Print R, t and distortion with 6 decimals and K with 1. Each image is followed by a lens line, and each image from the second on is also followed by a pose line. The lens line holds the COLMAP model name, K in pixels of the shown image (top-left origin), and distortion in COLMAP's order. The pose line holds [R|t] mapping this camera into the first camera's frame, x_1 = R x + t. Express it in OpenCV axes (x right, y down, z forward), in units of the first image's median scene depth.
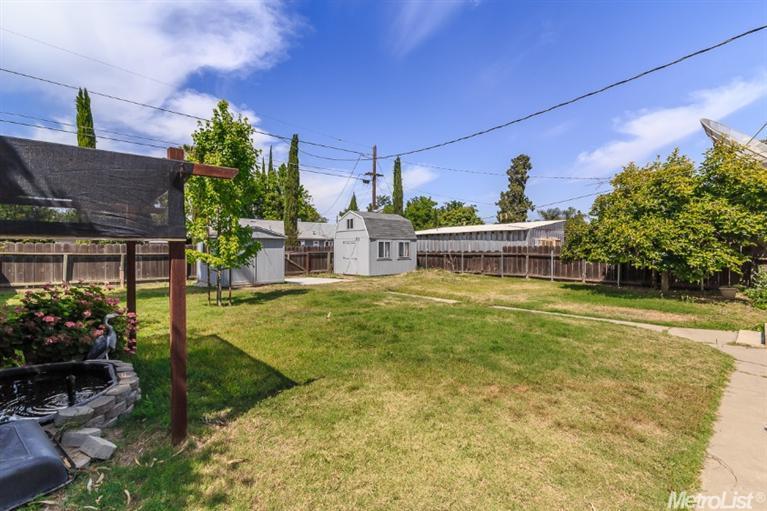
lens RADIAL K [[357.3, 0, 385.3], [0, 357.3, 252.3], [0, 0, 1]] dist [0.004020, -0.000334]
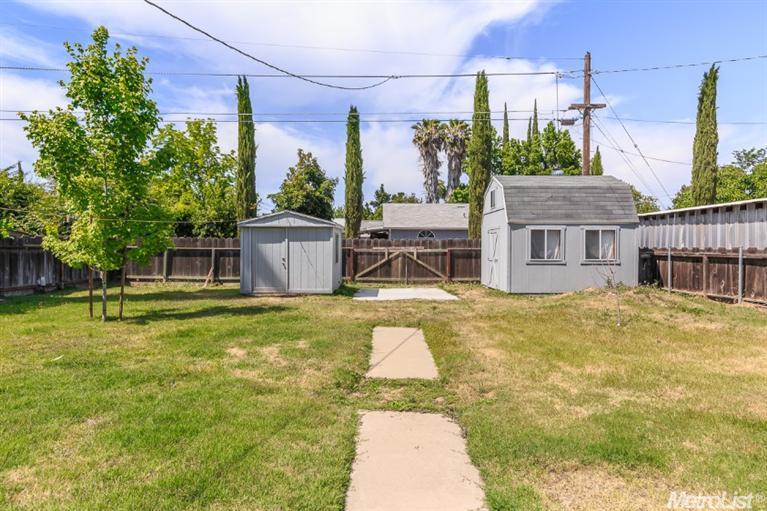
lens RADIAL K [[461.2, 0, 380.8], [0, 461.2, 254.5], [0, 0, 1]] dist [0.009737, 0.002752]
pose [[0.737863, 0.016073, -0.674759, 0.263041], [-0.008558, 0.999859, 0.014458, -0.000847], [0.674896, -0.004893, 0.737896, 0.328277]]
